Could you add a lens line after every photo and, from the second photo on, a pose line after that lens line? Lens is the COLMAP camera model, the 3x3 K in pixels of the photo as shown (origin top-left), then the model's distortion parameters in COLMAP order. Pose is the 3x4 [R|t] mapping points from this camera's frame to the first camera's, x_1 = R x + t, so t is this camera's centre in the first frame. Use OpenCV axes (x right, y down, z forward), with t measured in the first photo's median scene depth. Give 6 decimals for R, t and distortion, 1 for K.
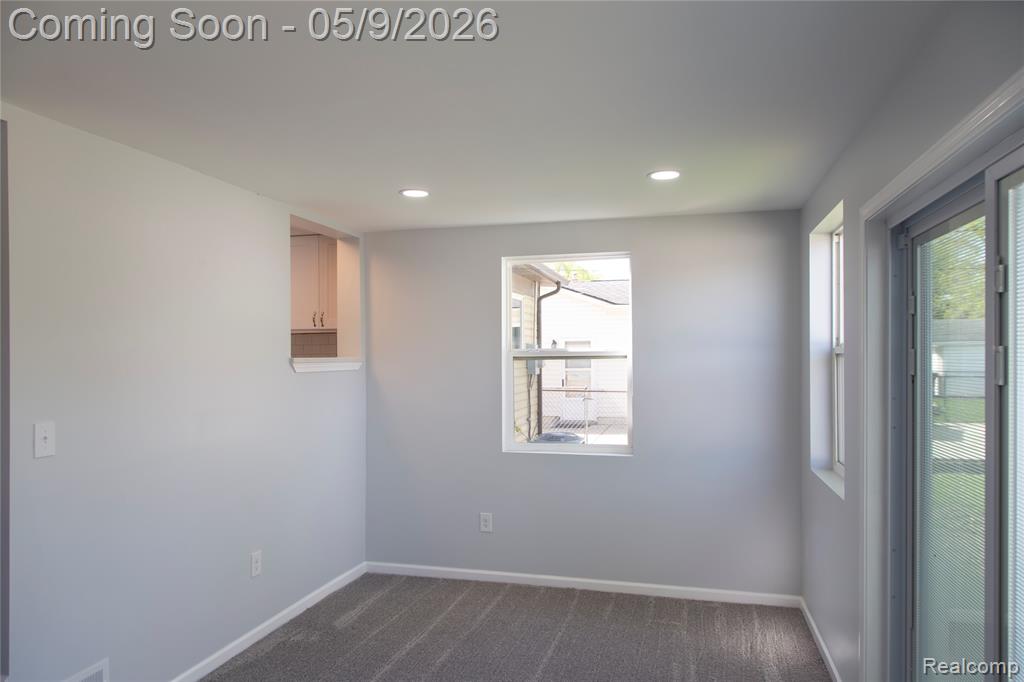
lens RADIAL K [[682.7, 0, 510.4], [0, 682.7, 368.4], [0, 0, 1]] dist [0.002009, 0.000824]
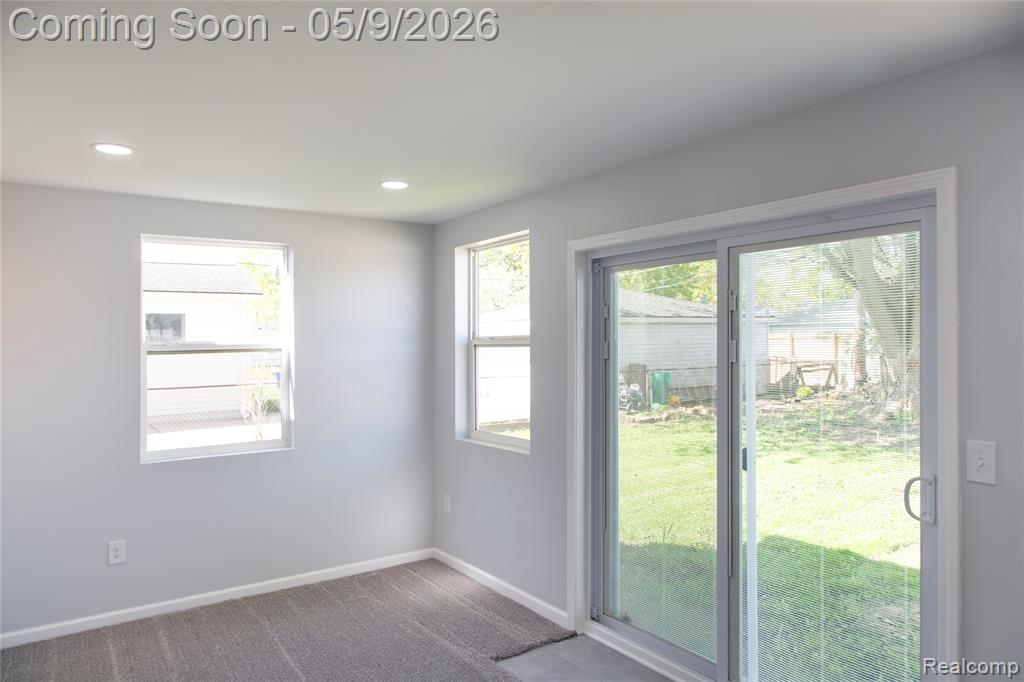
lens RADIAL K [[692.9, 0, 511.5], [0, 692.9, 351.6], [0, 0, 1]] dist [-0.006340, 0.000096]
pose [[0.642633, -0.012760, 0.766068, -0.416572], [0.024400, 0.999695, -0.003817, -0.002029], [-0.765785, 0.021145, 0.642748, 0.107369]]
